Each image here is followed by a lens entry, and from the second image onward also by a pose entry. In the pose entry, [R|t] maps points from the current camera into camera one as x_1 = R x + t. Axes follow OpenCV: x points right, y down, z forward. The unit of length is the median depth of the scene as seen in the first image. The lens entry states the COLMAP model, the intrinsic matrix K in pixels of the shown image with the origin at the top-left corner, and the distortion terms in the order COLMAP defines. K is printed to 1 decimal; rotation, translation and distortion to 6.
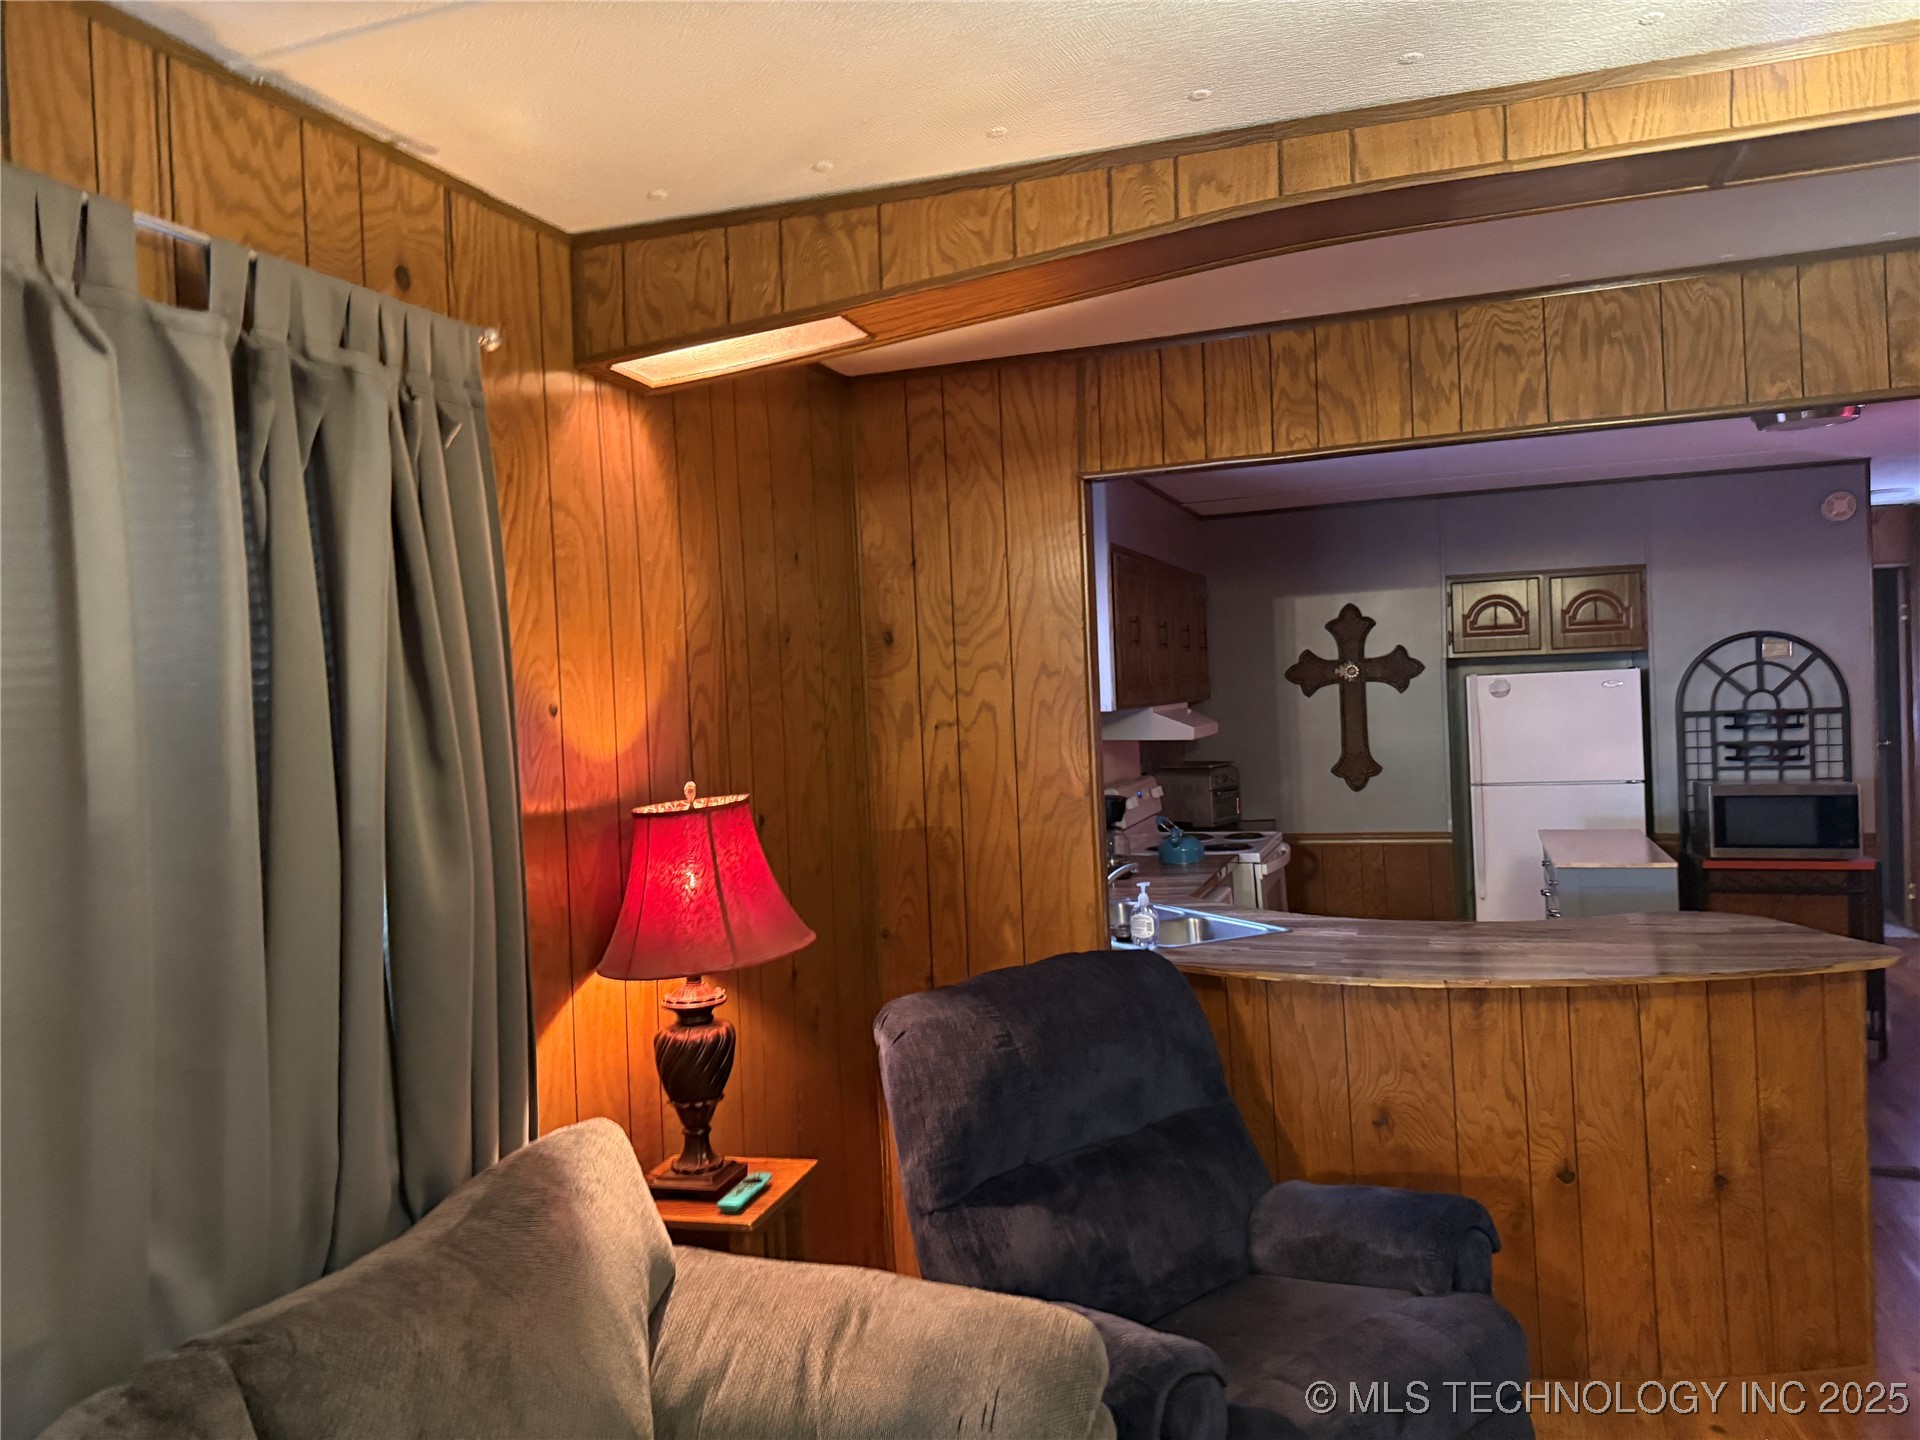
lens RADIAL K [[1374.9, 0, 933.5], [0, 1374.9, 712.7], [0, 0, 1]] dist [0.103713, -0.157645]
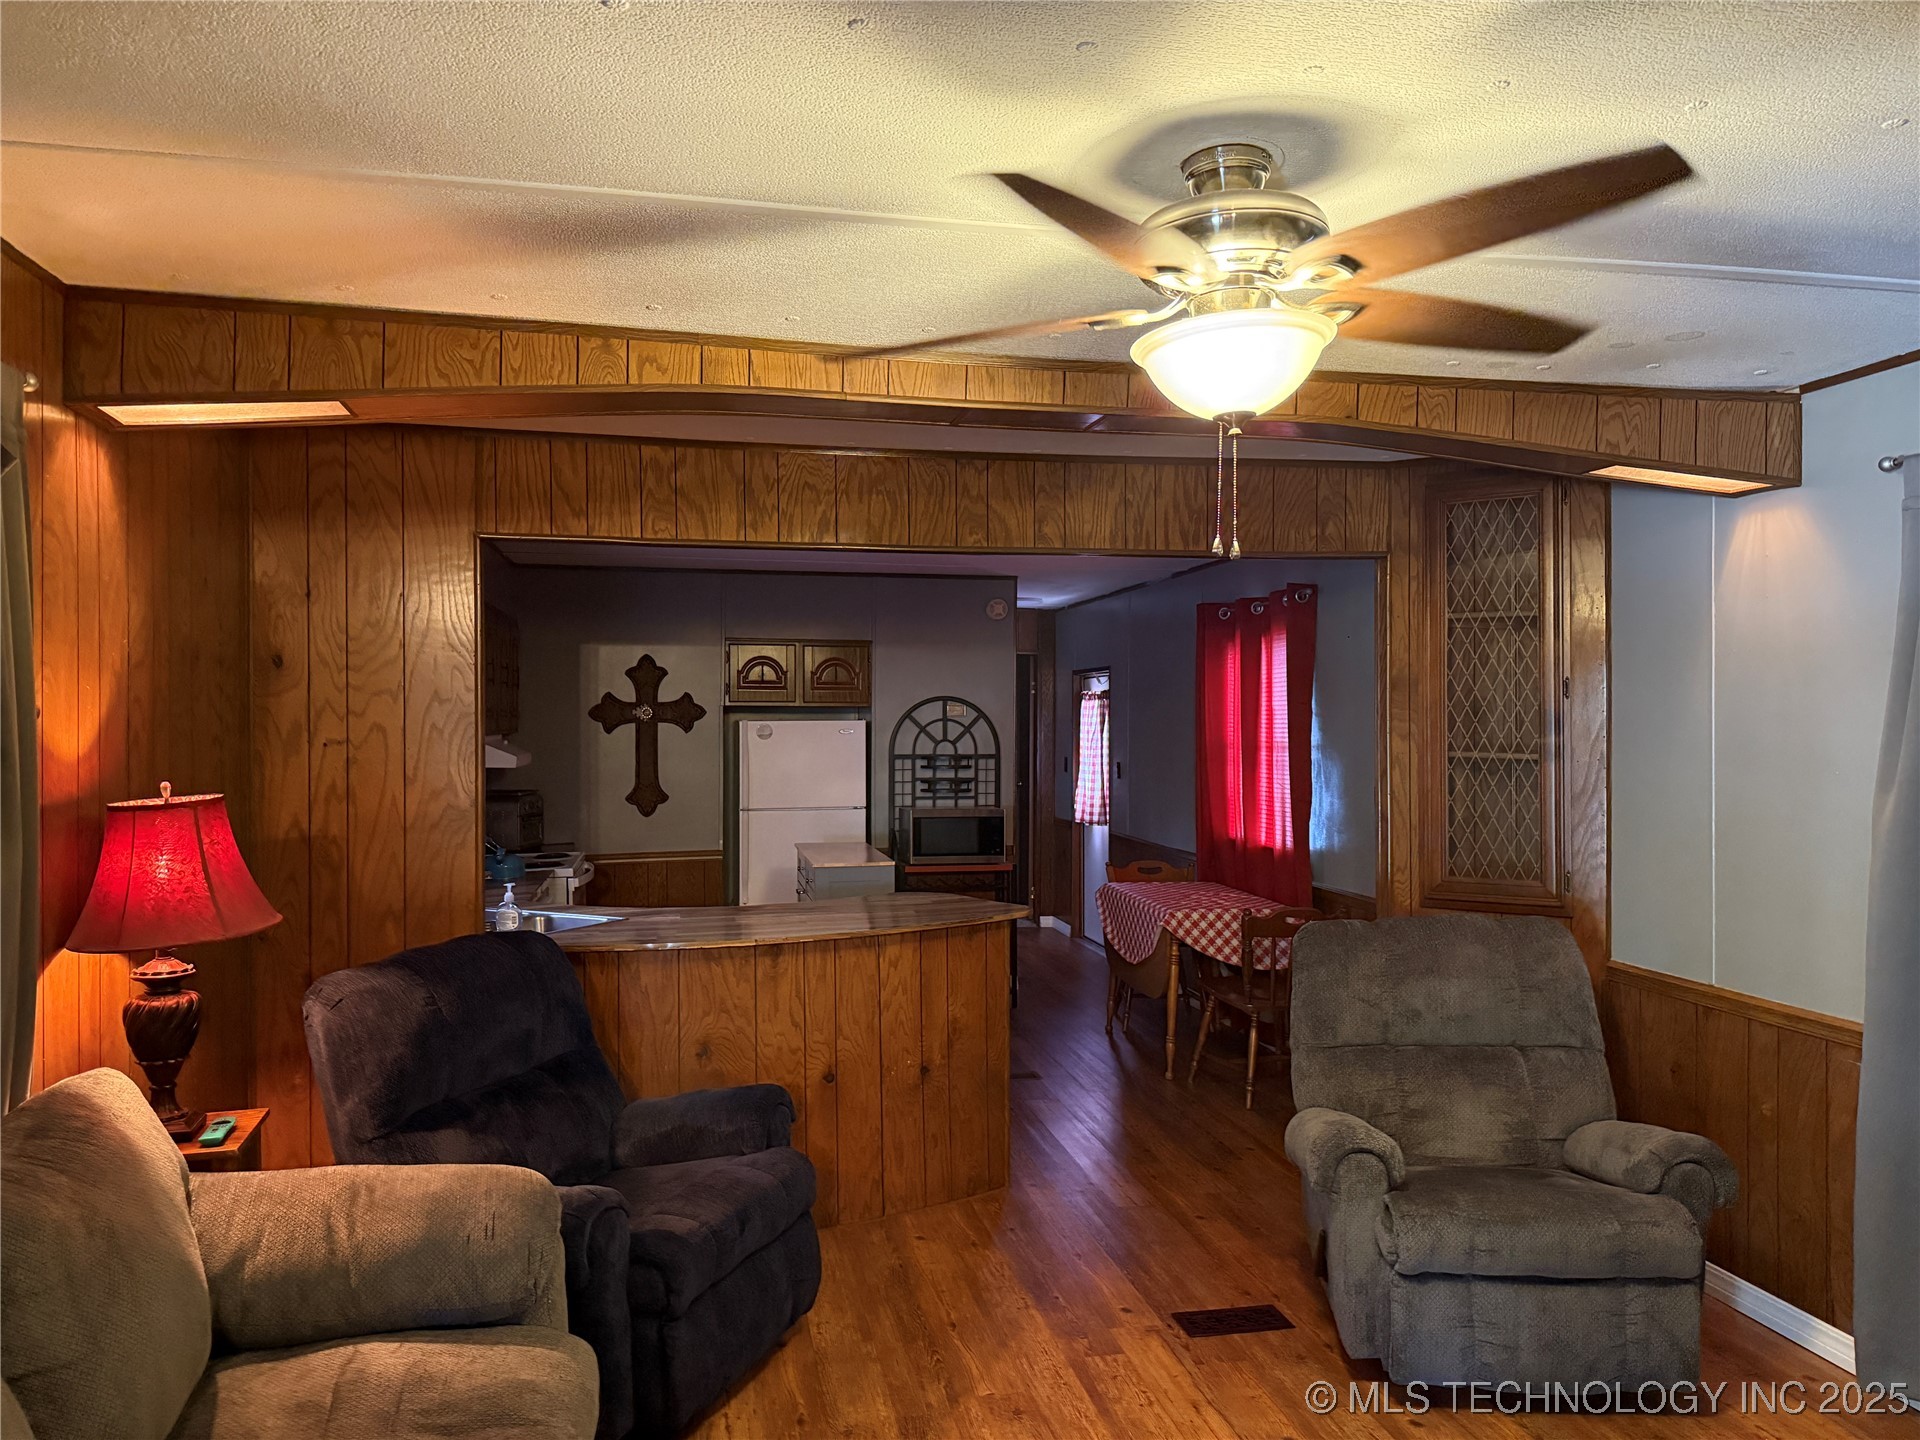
lens RADIAL K [[1354.2, 0, 958.5], [0, 1354.2, 714.9], [0, 0, 1]] dist [0.041418, -0.052851]
pose [[0.848884, 0.043653, 0.526774, -0.169206], [-0.028325, 0.998909, -0.037133, 0.015119], [-0.527820, 0.016601, 0.849194, -0.229622]]
